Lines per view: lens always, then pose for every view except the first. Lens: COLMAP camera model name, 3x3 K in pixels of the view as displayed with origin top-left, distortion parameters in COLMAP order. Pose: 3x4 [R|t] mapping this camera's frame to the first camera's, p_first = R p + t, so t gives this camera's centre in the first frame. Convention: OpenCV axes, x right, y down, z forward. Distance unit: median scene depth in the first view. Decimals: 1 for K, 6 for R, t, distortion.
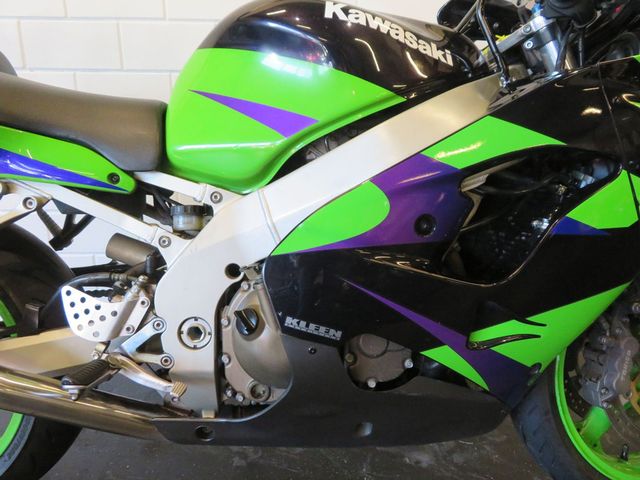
lens RADIAL K [[455.4, 0, 320.0], [0, 455.4, 240.0], [0, 0, 1]] dist [-0.006026, 0.000634]
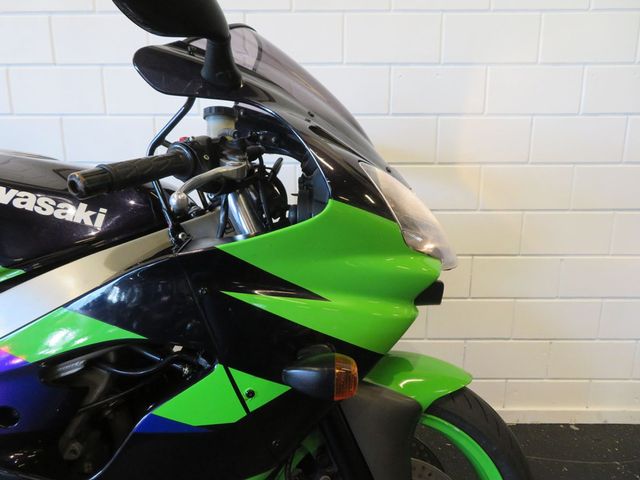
lens RADIAL K [[455.4, 0, 320.0], [0, 455.4, 240.0], [0, 0, 1]] dist [-0.006026, 0.000634]
pose [[0.997889, 0.017441, -0.062556, 0.829591], [-0.020238, 0.998810, -0.044366, -0.329488], [0.061708, 0.045538, 0.997055, 0.072153]]
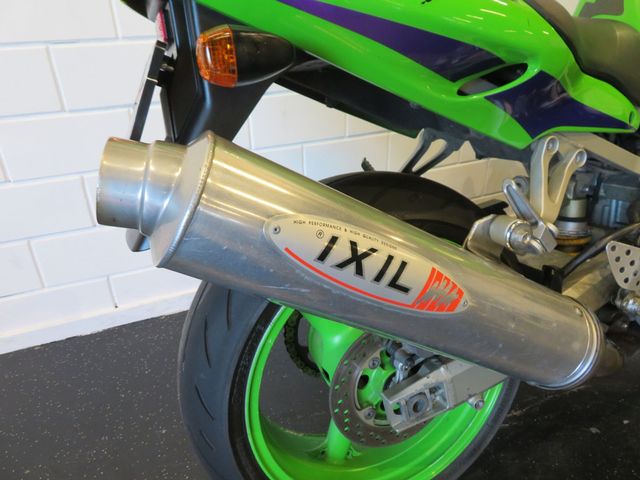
lens RADIAL K [[461.6, 0, 320.0], [0, 461.6, 240.0], [0, 0, 1]] dist [0.000077, 0.002504]
pose [[0.935402, -0.184640, 0.301547, -1.420948], [0.114065, 0.964807, 0.236931, -0.197780], [-0.334682, -0.187230, 0.923544, 0.326446]]
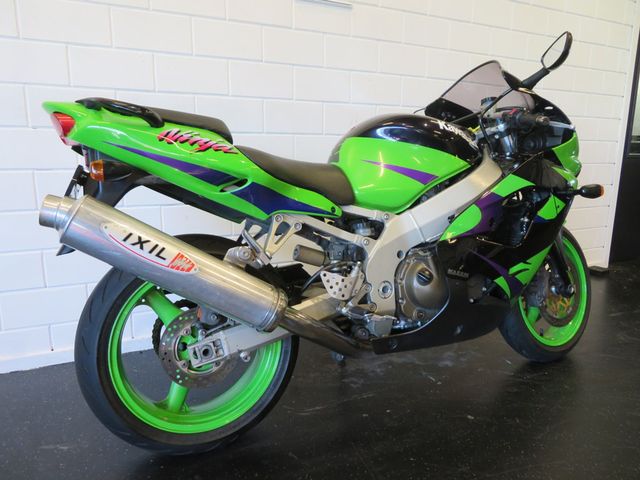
lens RADIAL K [[455.4, 0, 320.0], [0, 455.4, 240.0], [0, 0, 1]] dist [-0.006026, 0.000634]
pose [[0.915020, -0.077741, 0.395847, -1.274067], [0.100013, 0.994338, -0.035904, 0.043770], [-0.390815, 0.072443, 0.917614, -0.635156]]
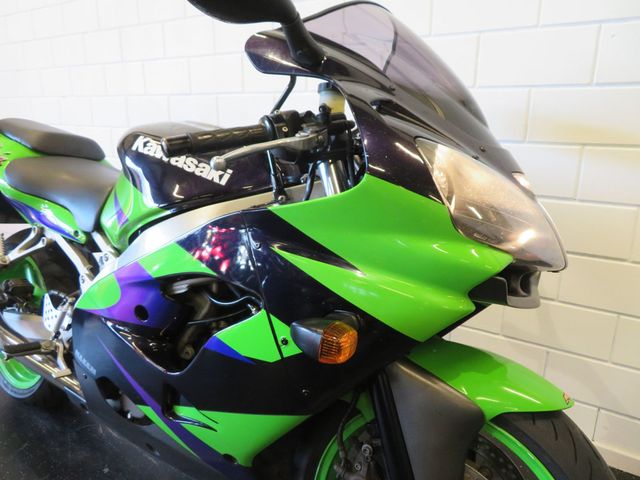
lens RADIAL K [[455.4, 0, 320.0], [0, 455.4, 240.0], [0, 0, 1]] dist [-0.006026, 0.000634]
pose [[0.811010, 0.159175, -0.562962, 1.210458], [-0.157011, 0.986192, 0.052651, -0.349418], [0.563569, 0.045691, 0.824804, 0.167183]]
